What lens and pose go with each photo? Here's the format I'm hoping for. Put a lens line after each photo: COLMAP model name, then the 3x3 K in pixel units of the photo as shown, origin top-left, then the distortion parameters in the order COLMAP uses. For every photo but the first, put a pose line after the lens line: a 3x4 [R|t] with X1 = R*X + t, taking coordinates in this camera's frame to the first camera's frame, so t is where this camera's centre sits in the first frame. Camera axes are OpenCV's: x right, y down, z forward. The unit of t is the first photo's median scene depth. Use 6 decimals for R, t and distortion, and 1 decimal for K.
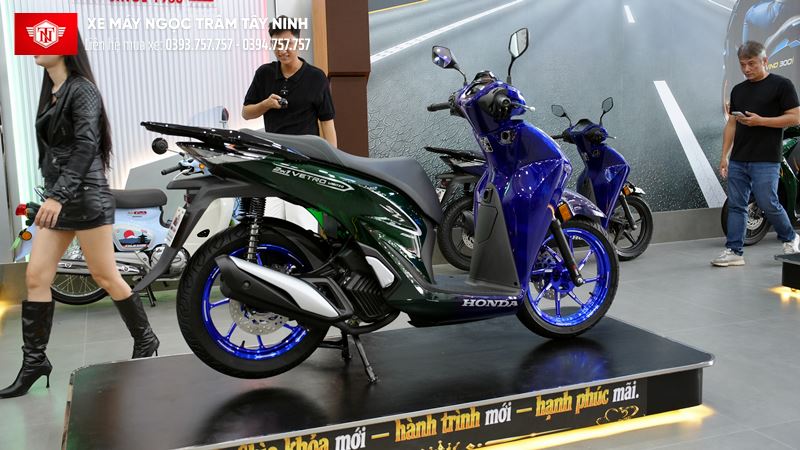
lens RADIAL K [[768.2, 0, 400.0], [0, 768.2, 225.0], [0, 0, 1]] dist [0.008308, 0.008189]
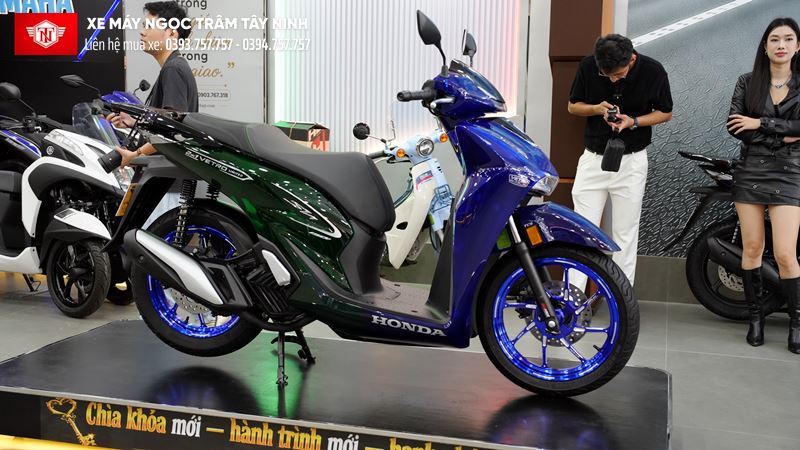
lens RADIAL K [[902.1, 0, 400.0], [0, 902.1, 225.0], [0, 0, 1]] dist [0.088242, 0.007311]
pose [[0.795013, 0.114494, -0.595689, 0.749068], [-0.118585, 0.992412, 0.032480, -0.046491], [0.594888, 0.044818, 0.802558, 0.179833]]
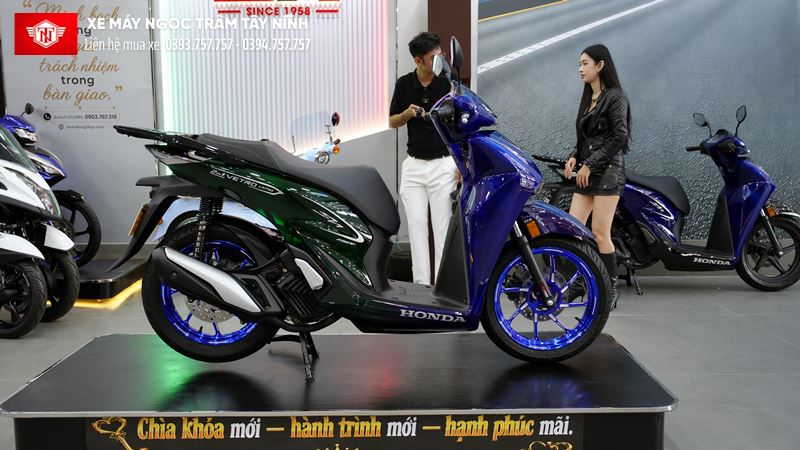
lens RADIAL K [[768.2, 0, 400.0], [0, 768.2, 225.0], [0, 0, 1]] dist [0.008308, 0.008189]
pose [[0.938121, 0.063623, -0.340413, 0.431325], [-0.064402, 0.997883, 0.009022, -0.022382], [0.340267, 0.013460, 0.940233, 0.061019]]
